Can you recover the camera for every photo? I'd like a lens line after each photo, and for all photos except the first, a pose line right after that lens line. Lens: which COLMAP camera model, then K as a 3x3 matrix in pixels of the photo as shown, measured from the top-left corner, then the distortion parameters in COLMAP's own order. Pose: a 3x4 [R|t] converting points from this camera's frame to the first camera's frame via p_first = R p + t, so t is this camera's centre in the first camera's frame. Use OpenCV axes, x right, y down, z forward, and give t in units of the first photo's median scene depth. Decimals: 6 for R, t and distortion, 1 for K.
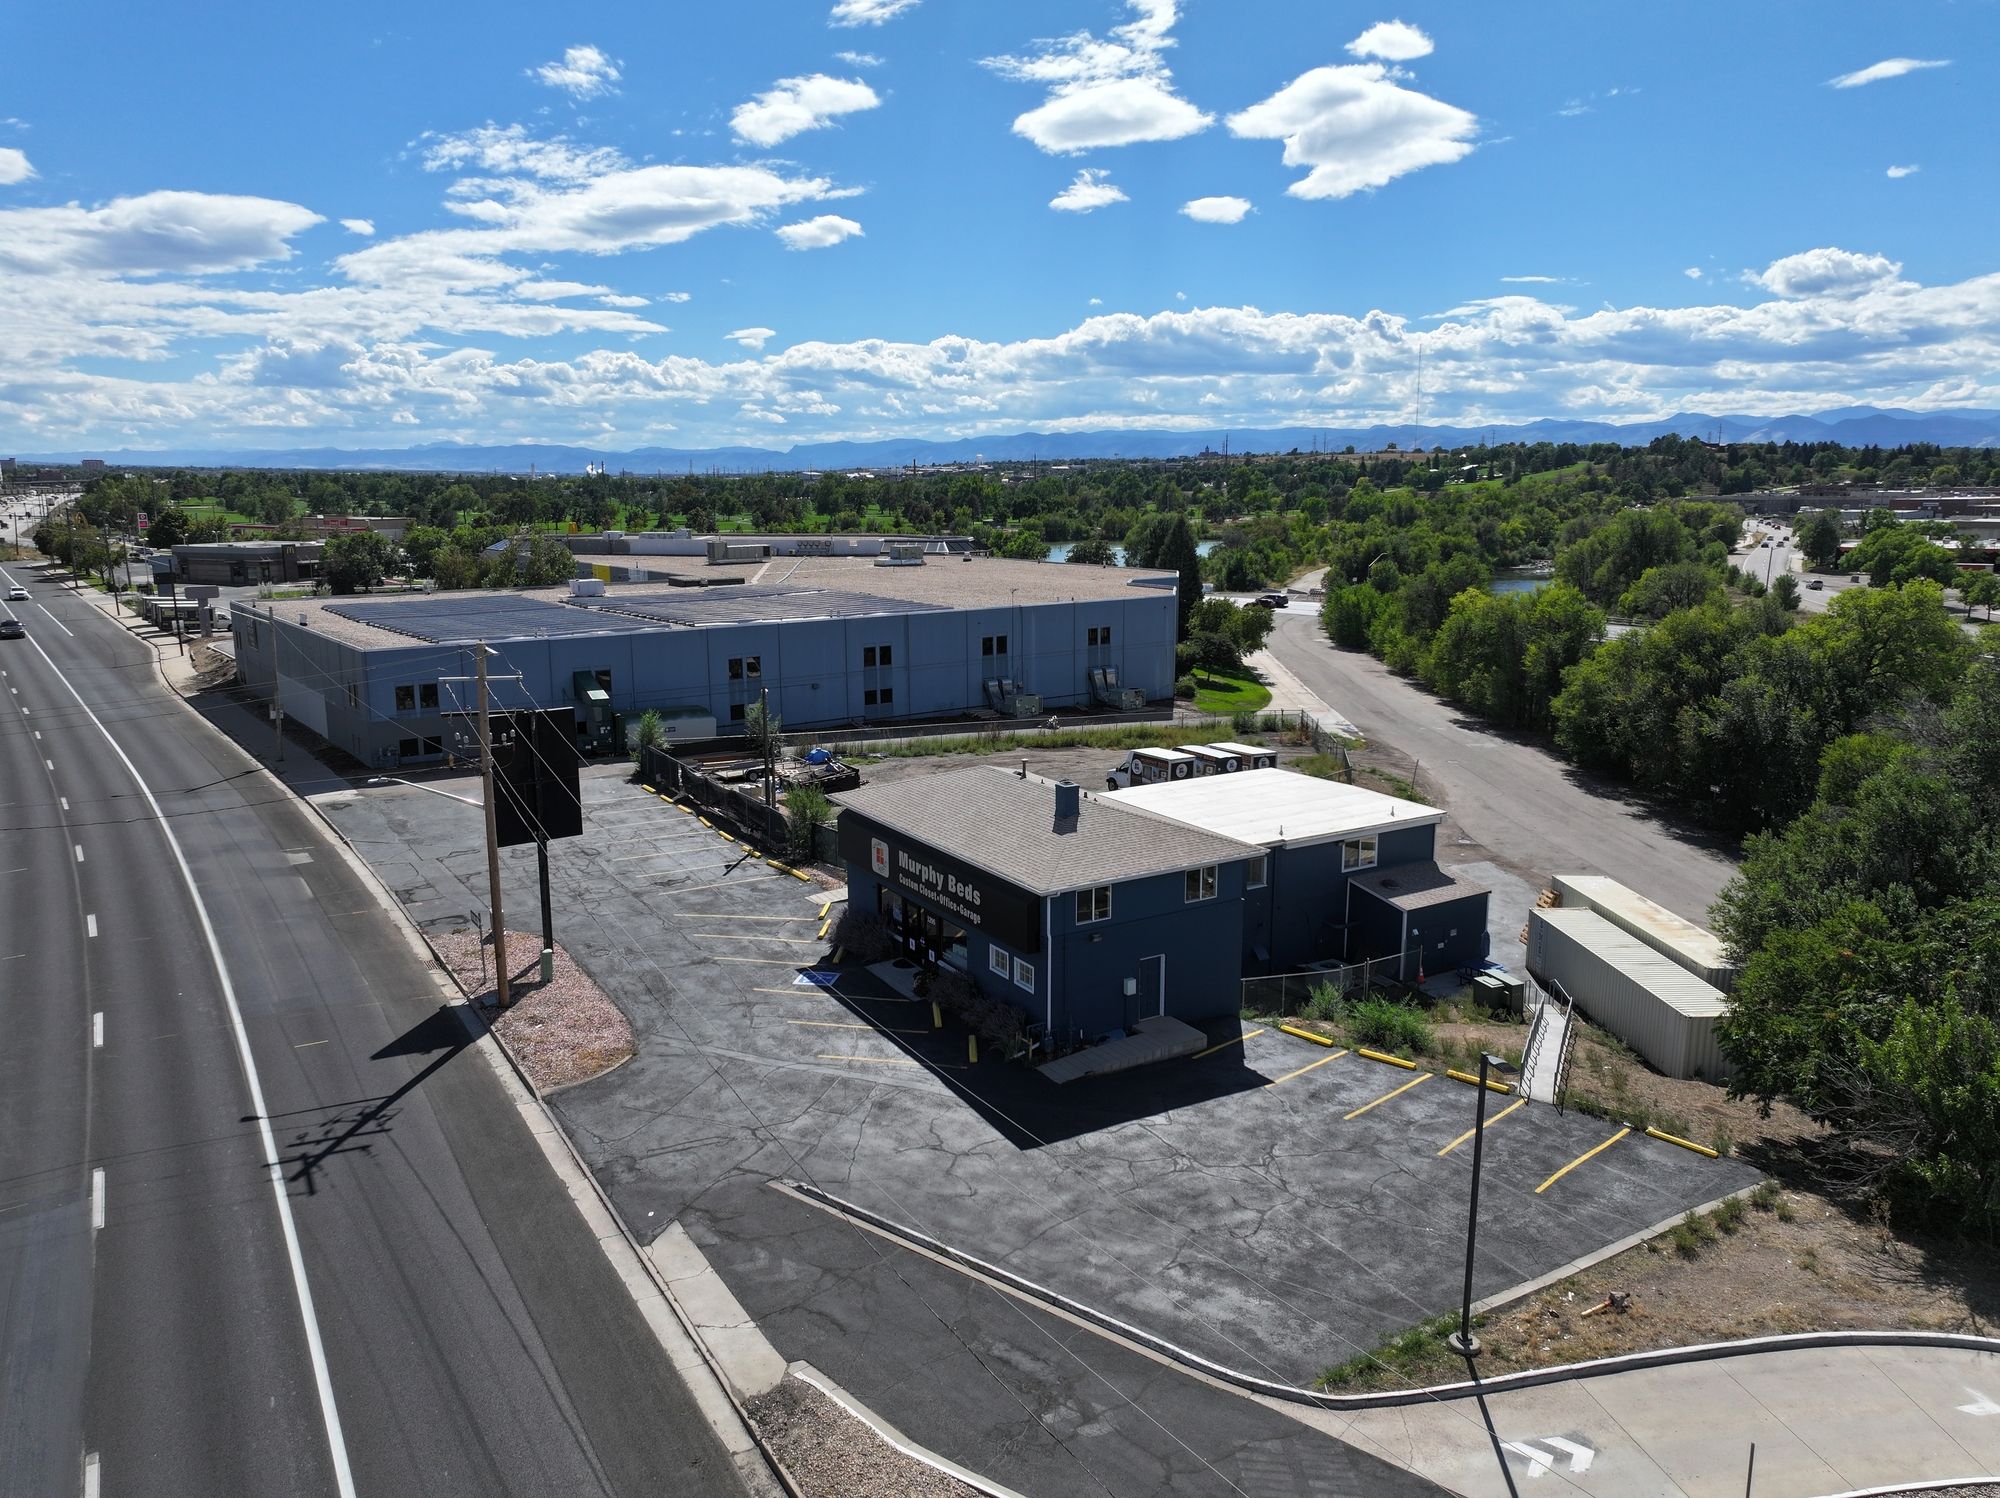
lens RADIAL K [[1402.4, 0, 1008.0], [0, 1402.4, 749.0], [0, 0, 1]] dist [0.007670, 0.005447]
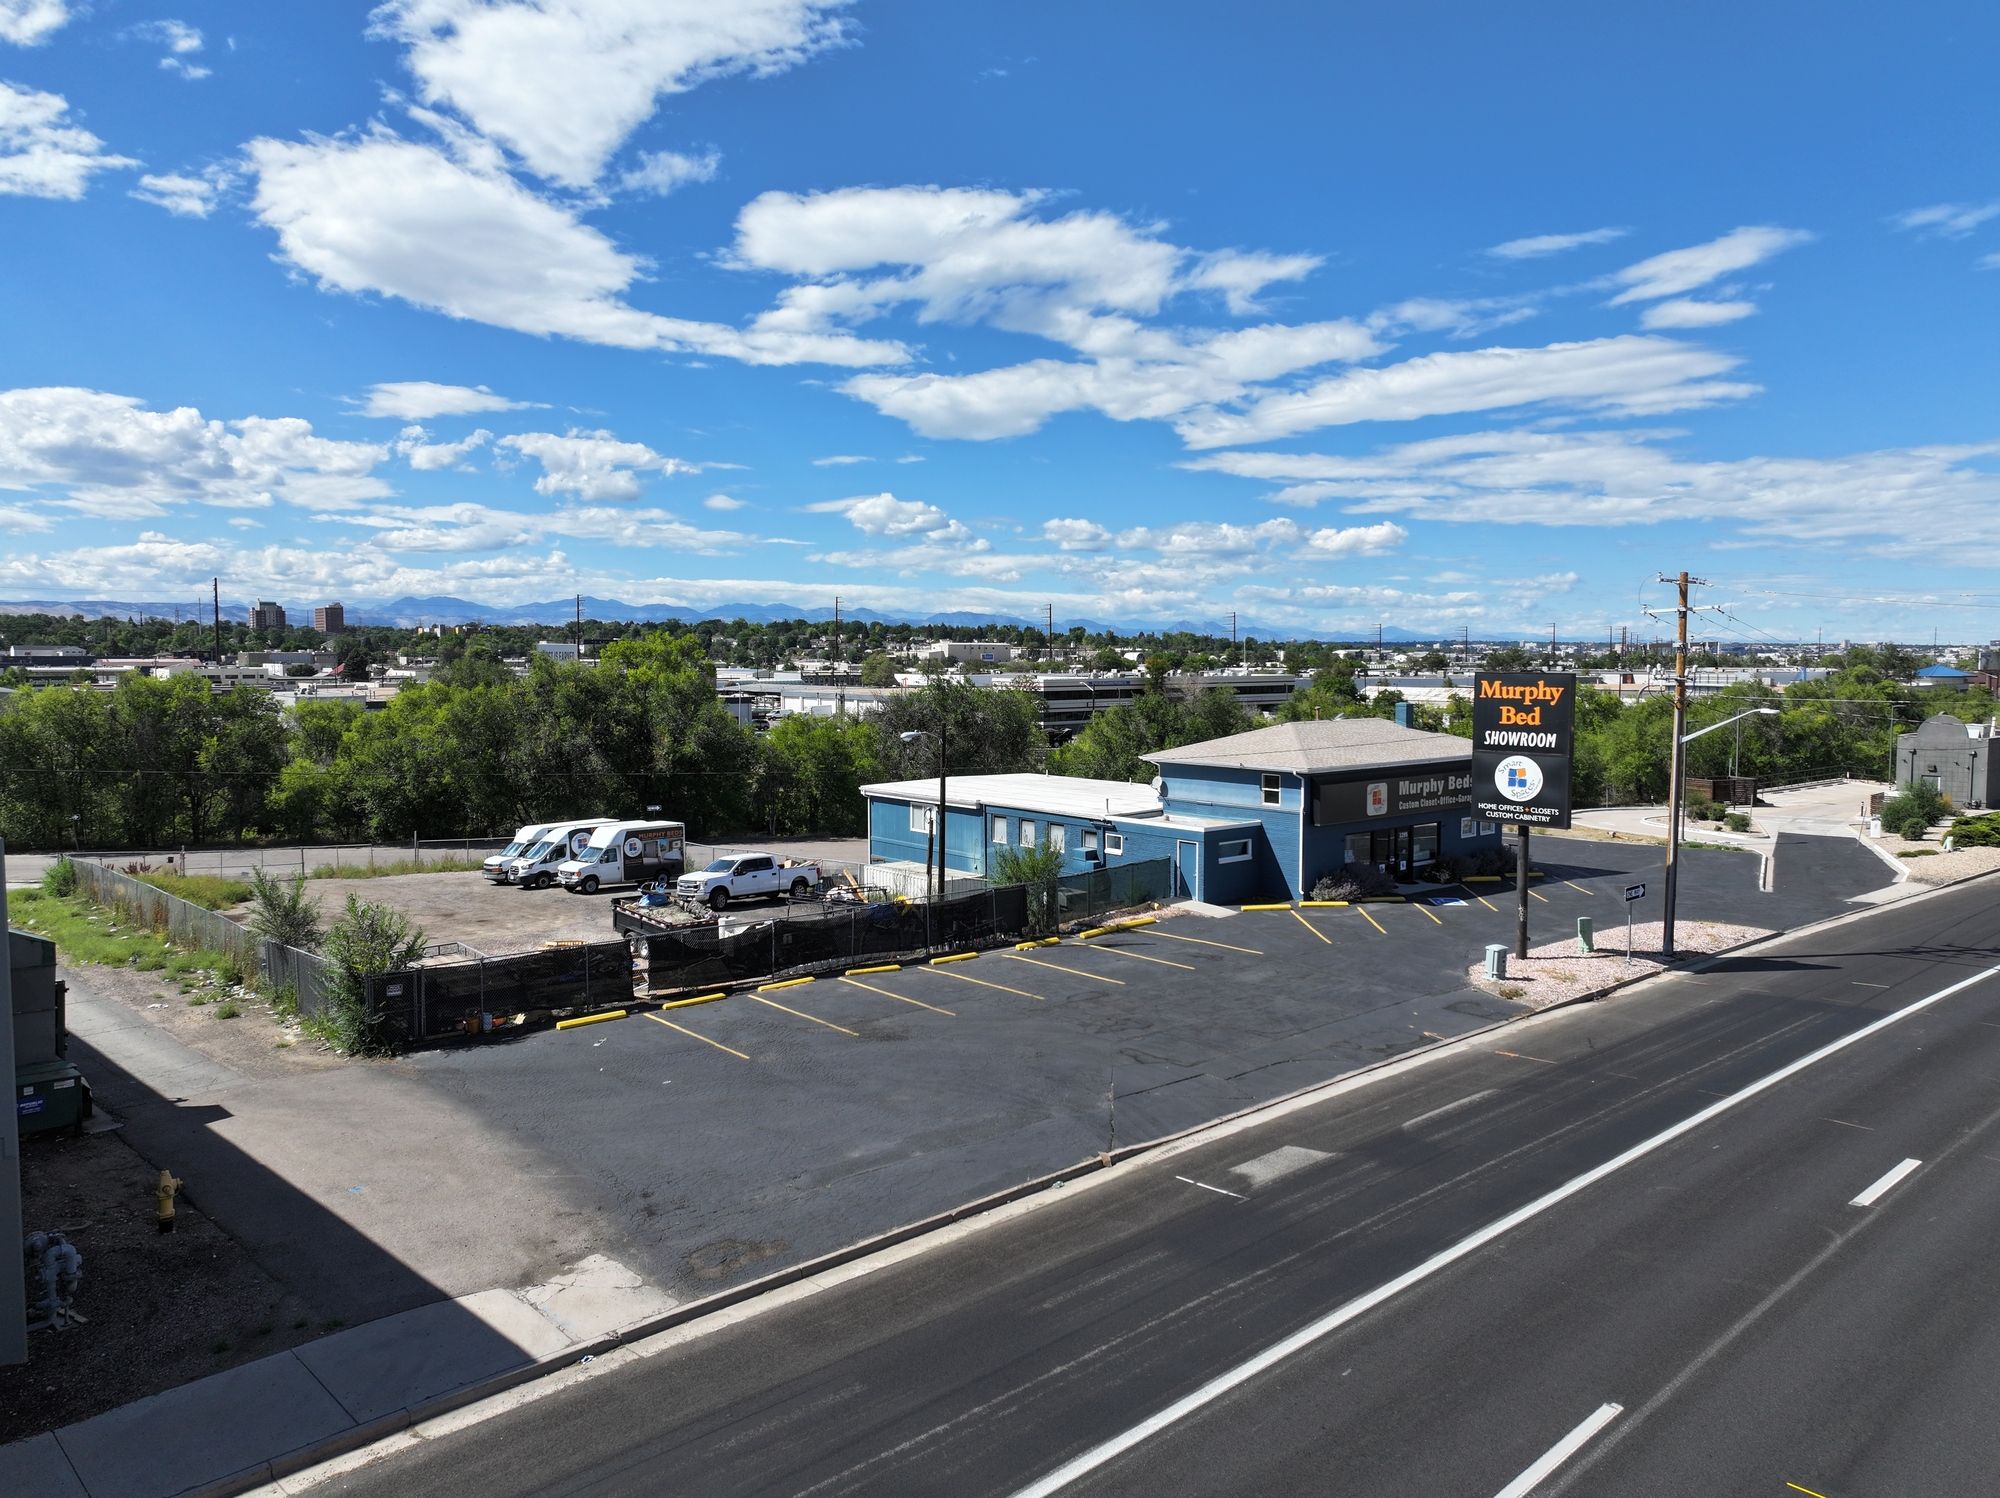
lens RADIAL K [[1406.9, 0, 993.3], [0, 1406.9, 772.3], [0, 0, 1]] dist [0.004496, 0.004844]
pose [[-0.138704, -0.082658, 0.986878, -1.238050], [0.190577, 0.975657, 0.108503, -0.131808], [-0.971824, 0.203126, -0.119575, 1.538850]]
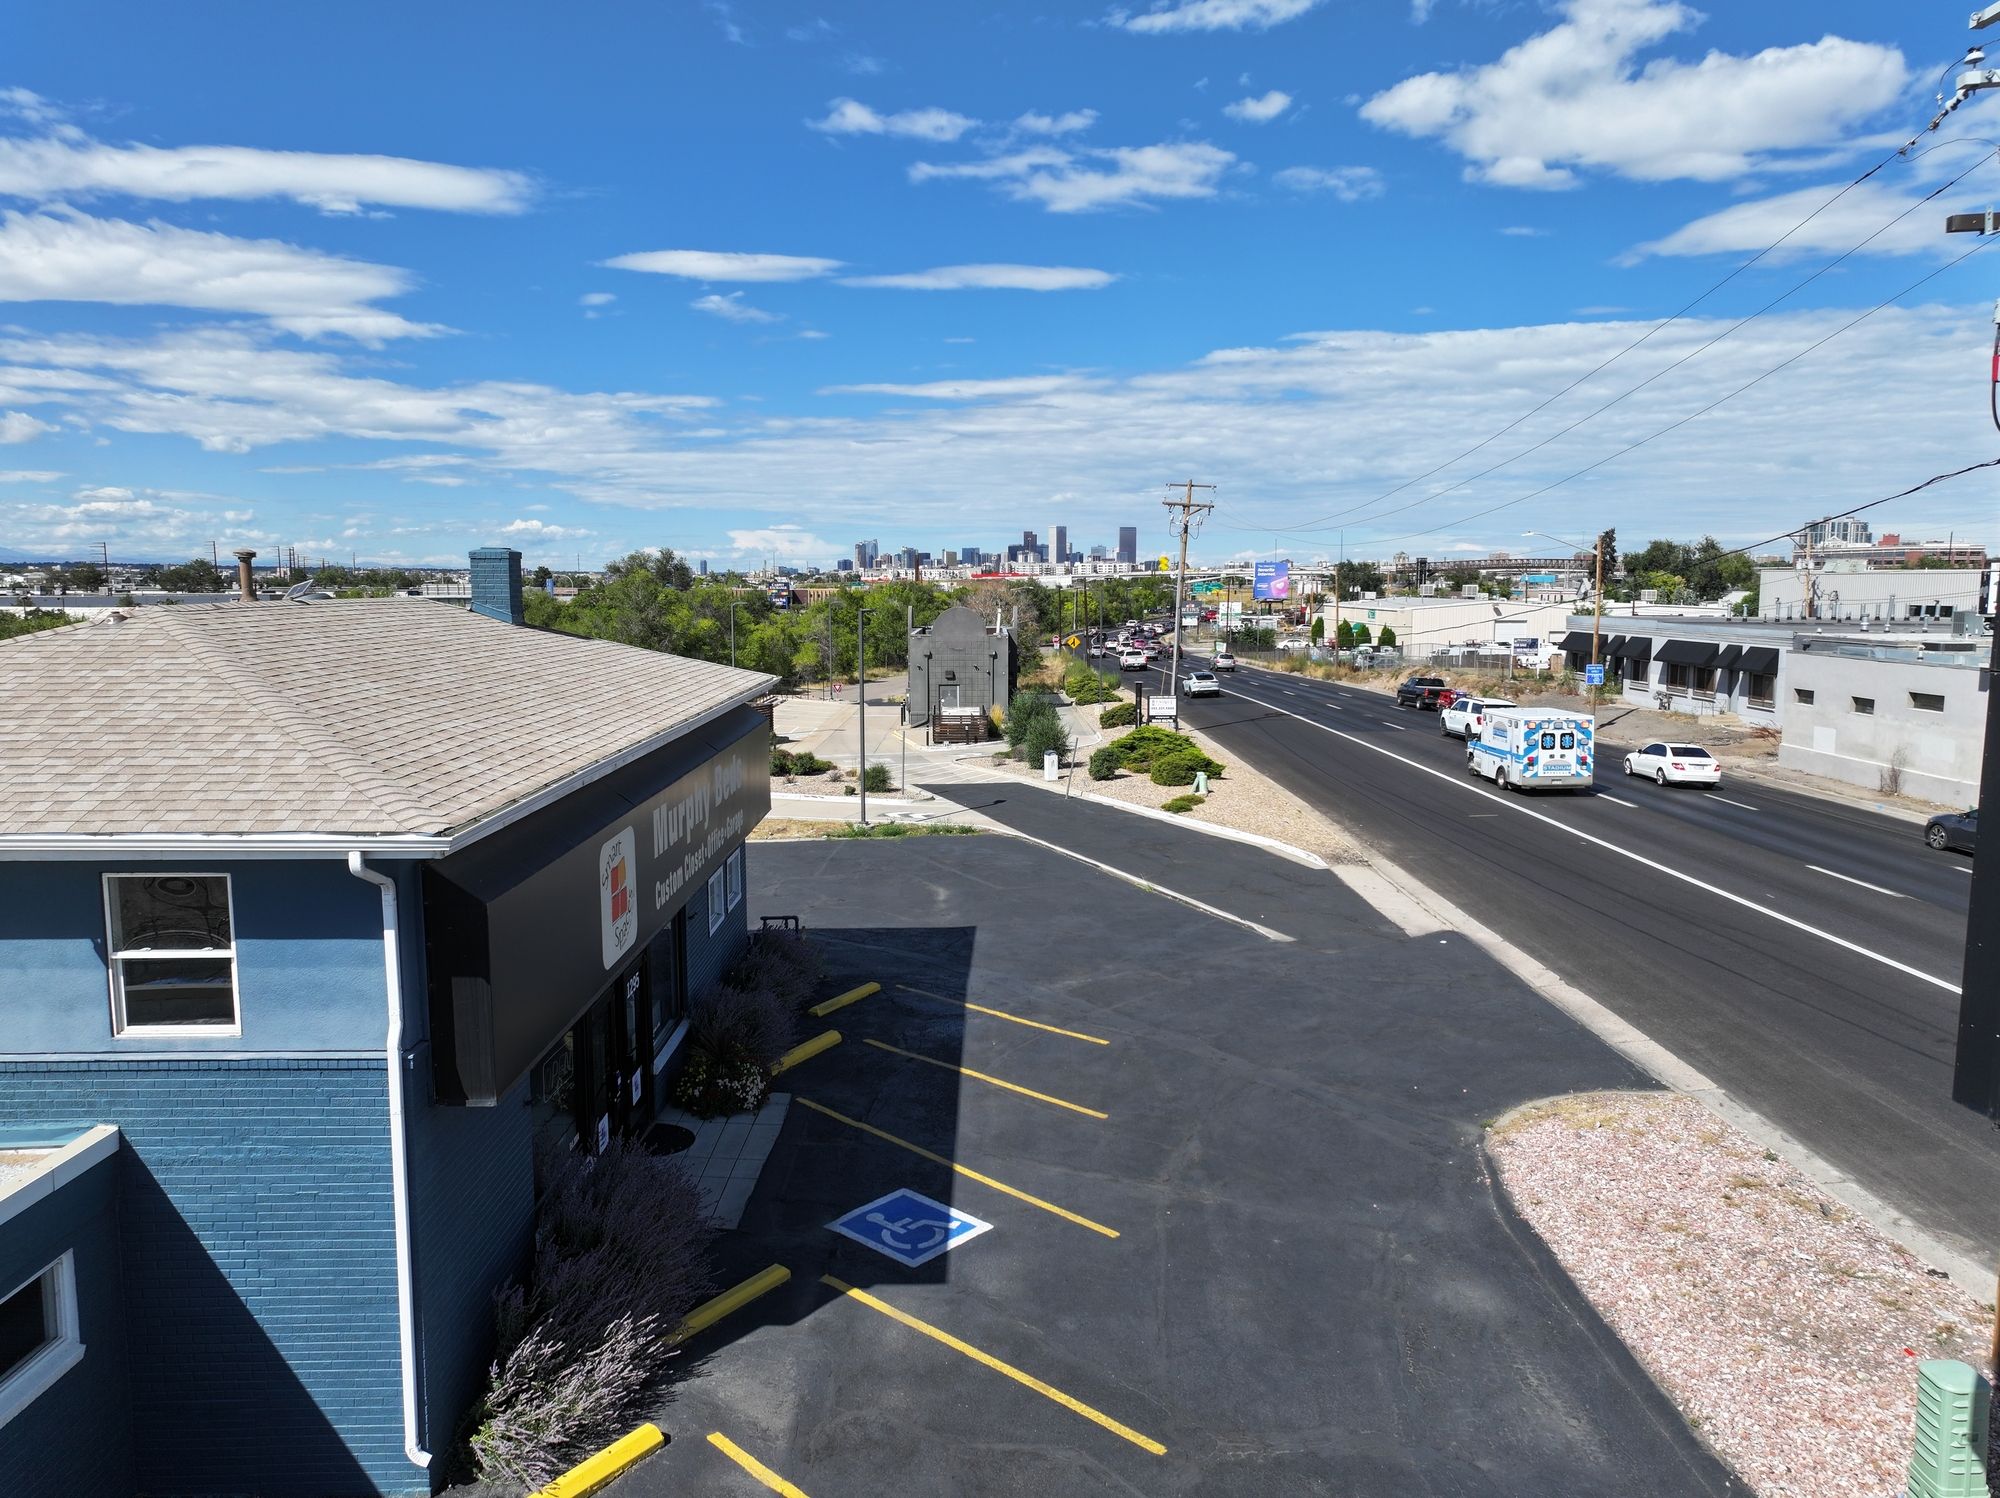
lens RADIAL K [[1402.4, 0, 1008.0], [0, 1402.4, 749.0], [0, 0, 1]] dist [0.007670, 0.005447]
pose [[-0.861094, -0.061335, 0.504733, -0.313863], [0.096775, 0.954779, 0.281126, -0.022624], [-0.499151, 0.290922, -0.816219, 1.274580]]
